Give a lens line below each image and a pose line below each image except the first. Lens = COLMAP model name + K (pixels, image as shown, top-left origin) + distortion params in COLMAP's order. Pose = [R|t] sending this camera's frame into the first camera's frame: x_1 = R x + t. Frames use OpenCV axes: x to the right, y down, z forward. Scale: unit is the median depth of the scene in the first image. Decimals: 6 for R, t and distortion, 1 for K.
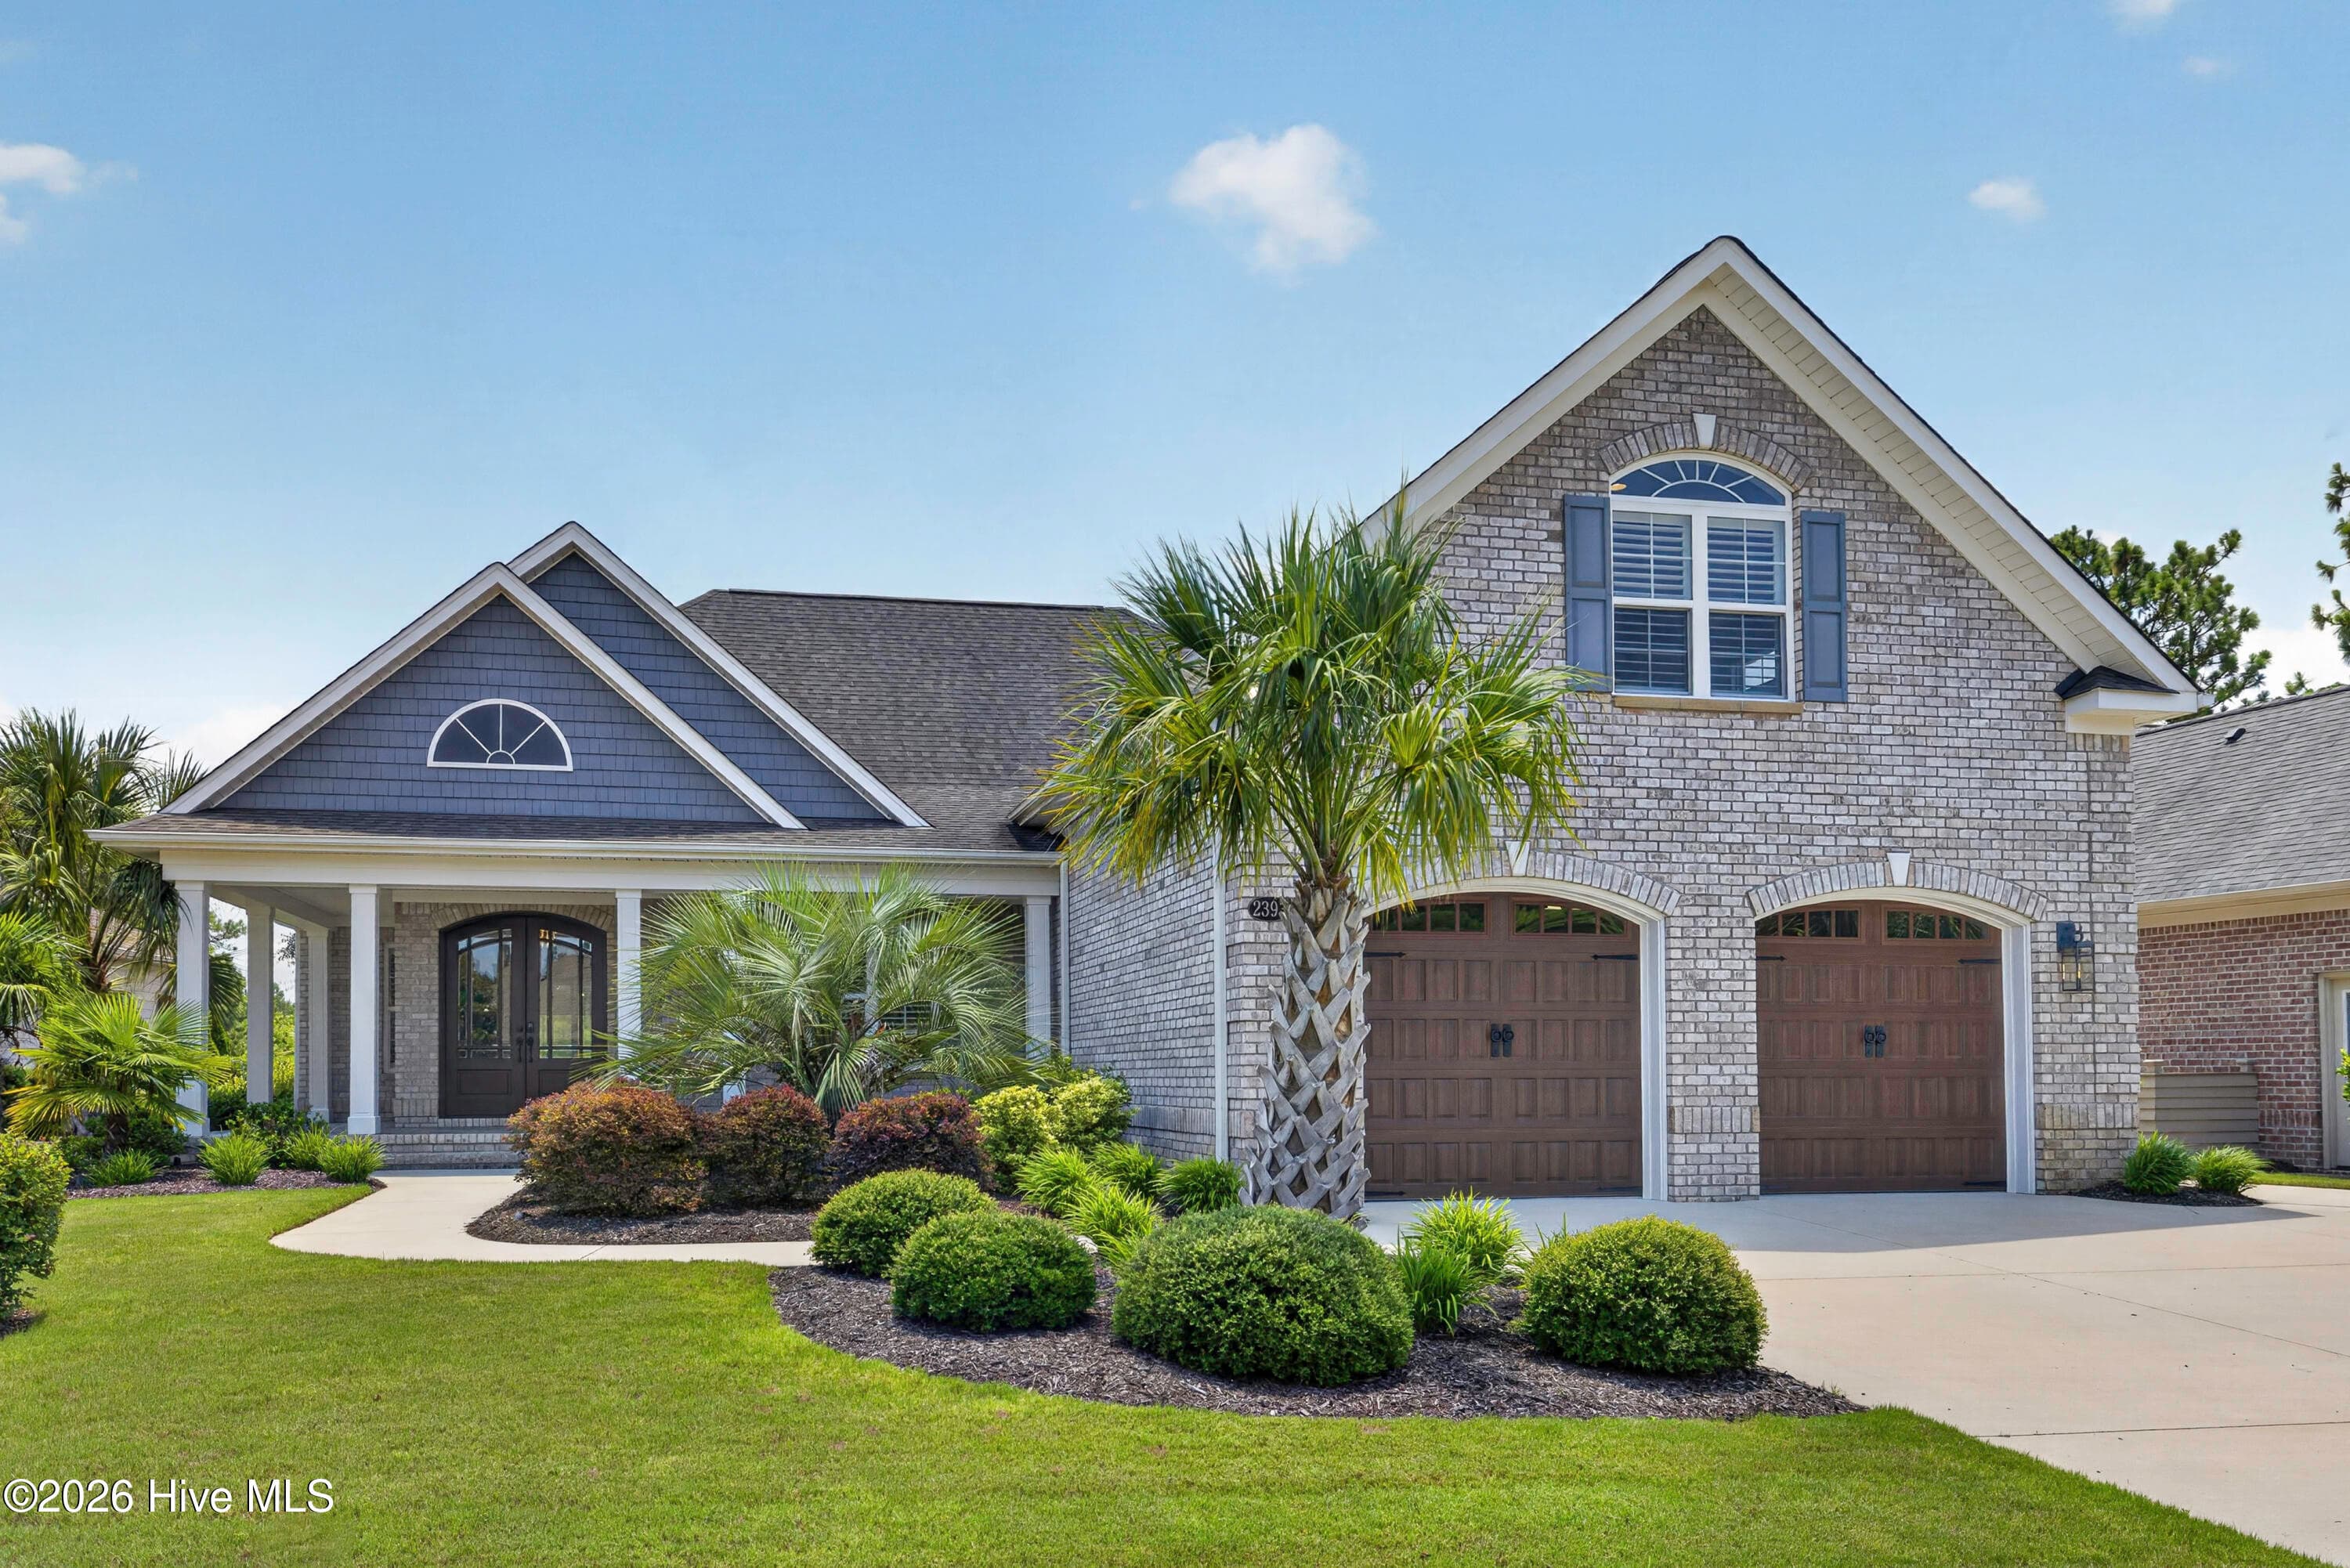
lens RADIAL K [[1717.6, 0, 1041.4], [0, 1717.6, 992.4], [0, 0, 1]] dist [-0.052989, 0.118775]
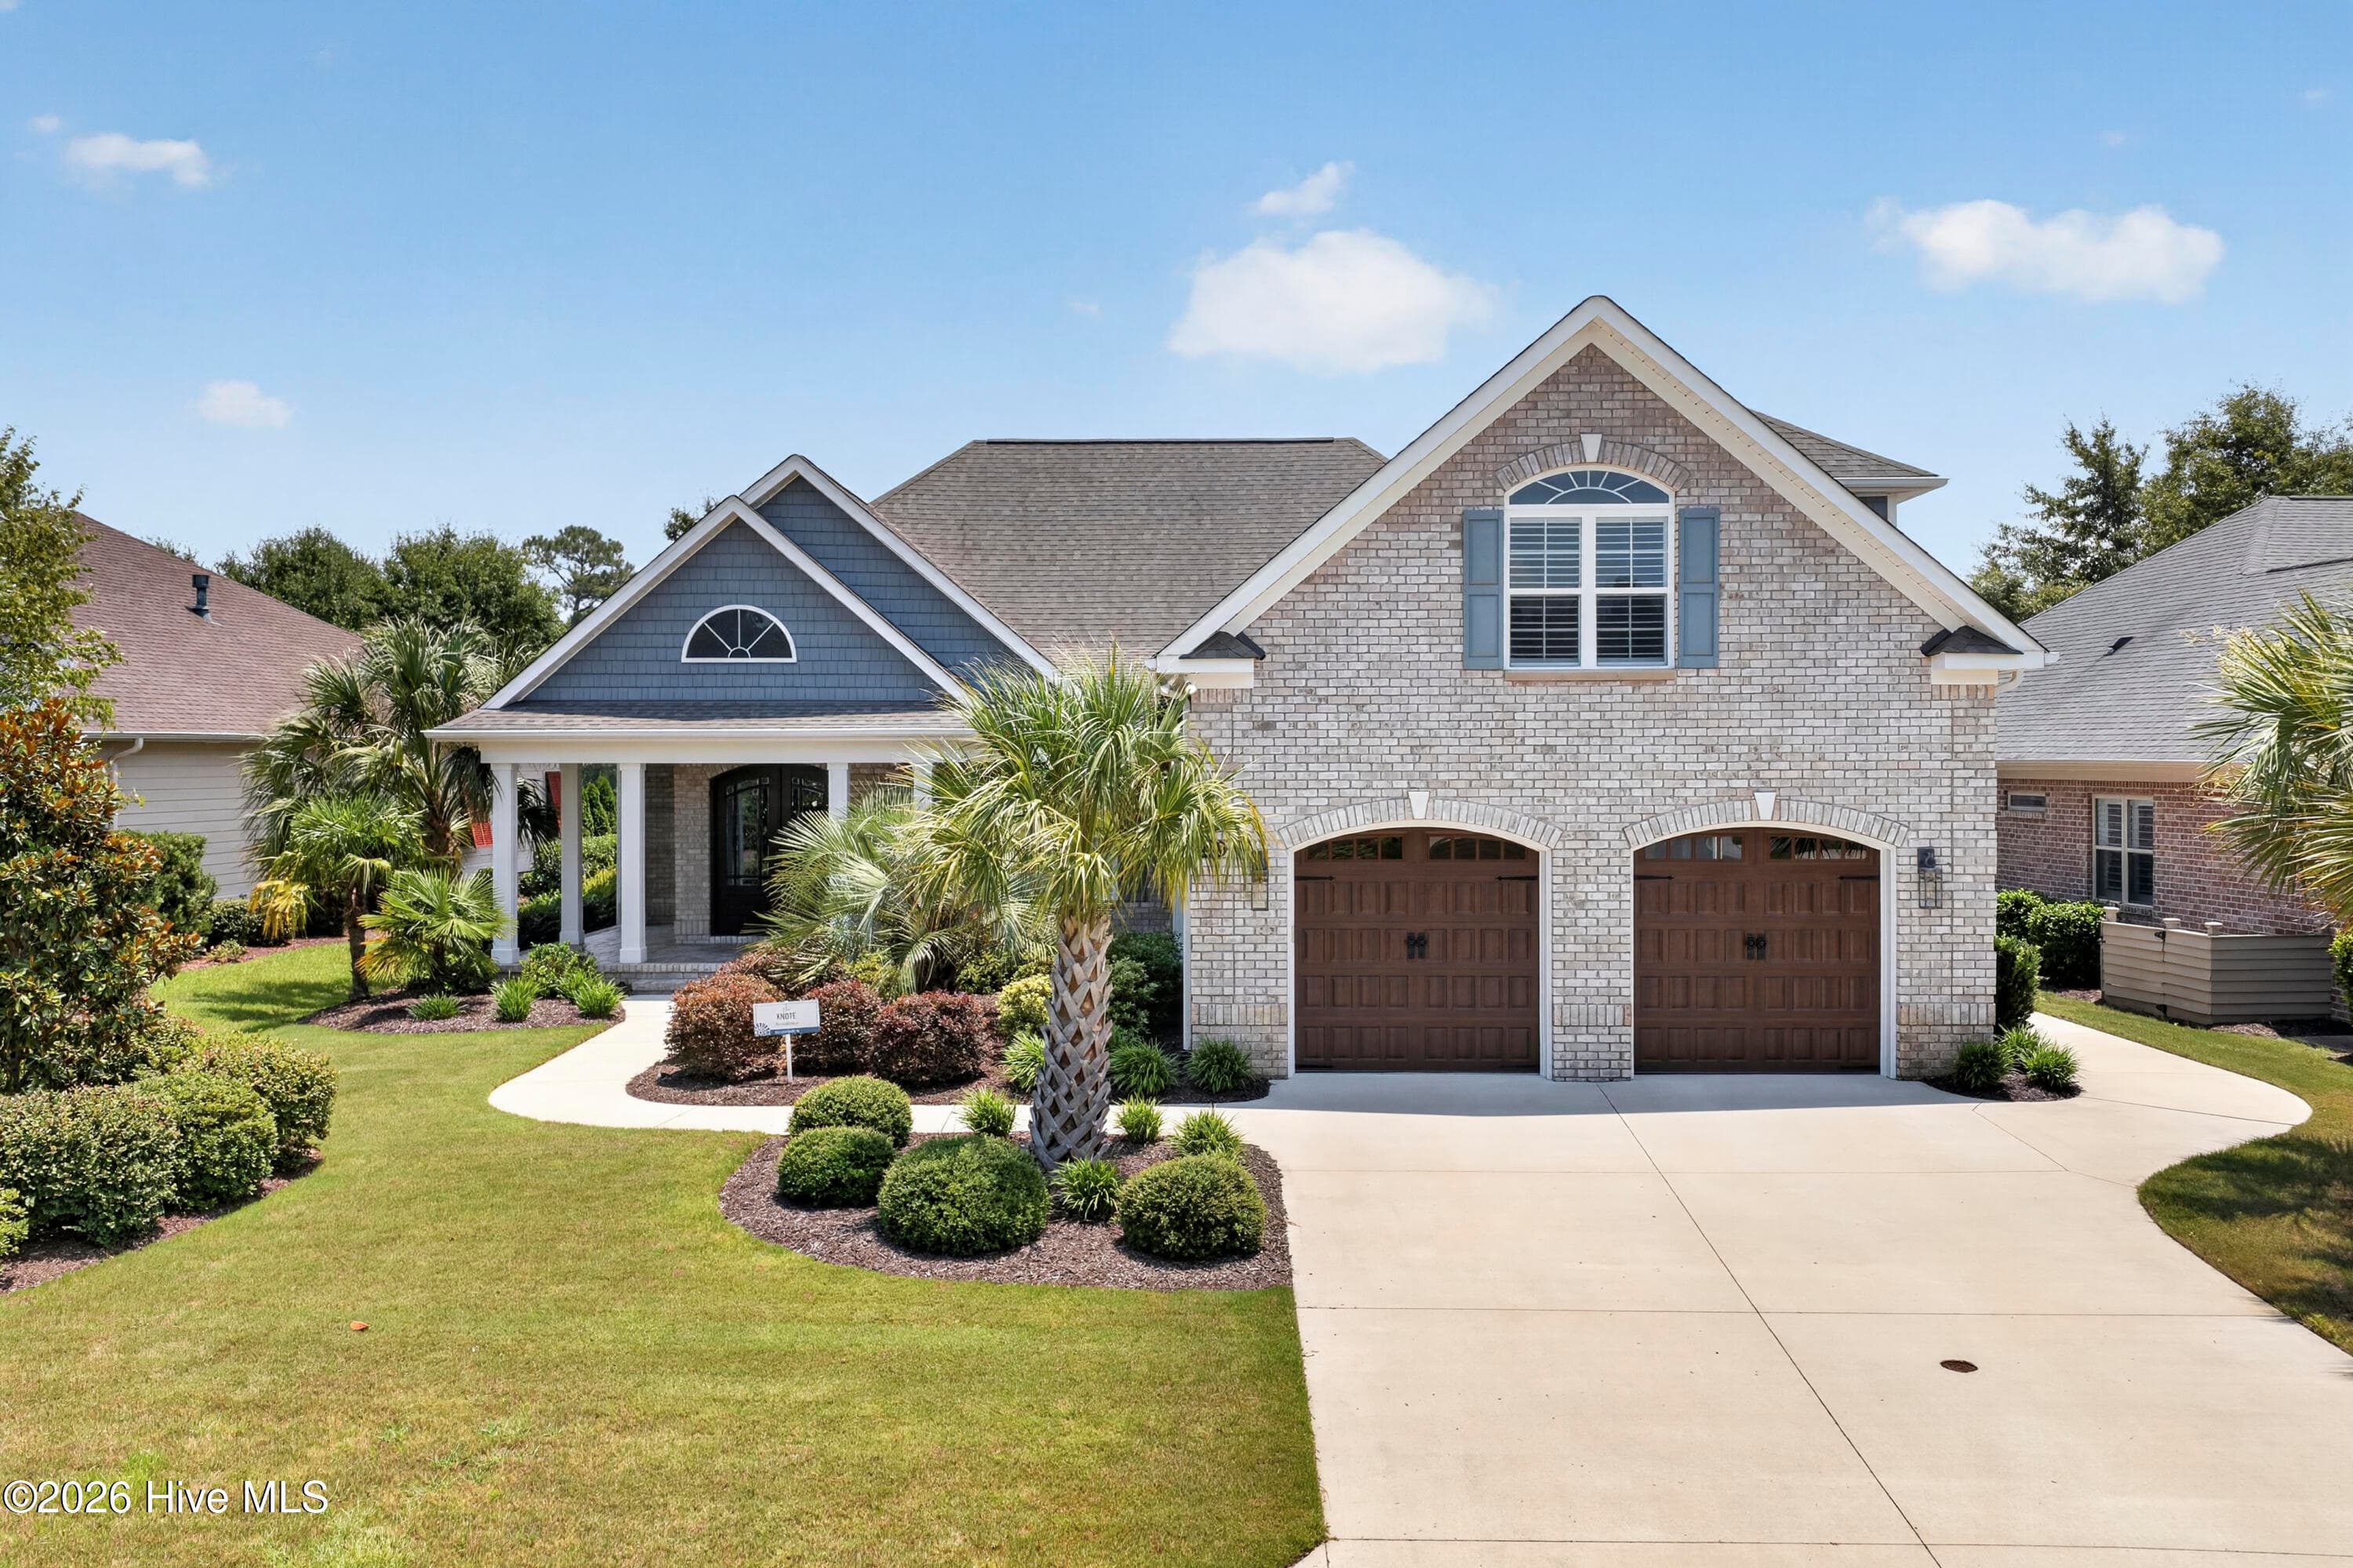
lens RADIAL K [[1940.2, 0, 1180.4], [0, 1940.2, 688.5], [0, 0, 1]] dist [0.010908, -0.007362]
pose [[0.980340, -0.005147, -0.197250, 0.367677], [0.007562, 0.999905, 0.011496, -0.172662], [0.197172, -0.012762, 0.980286, -0.412333]]
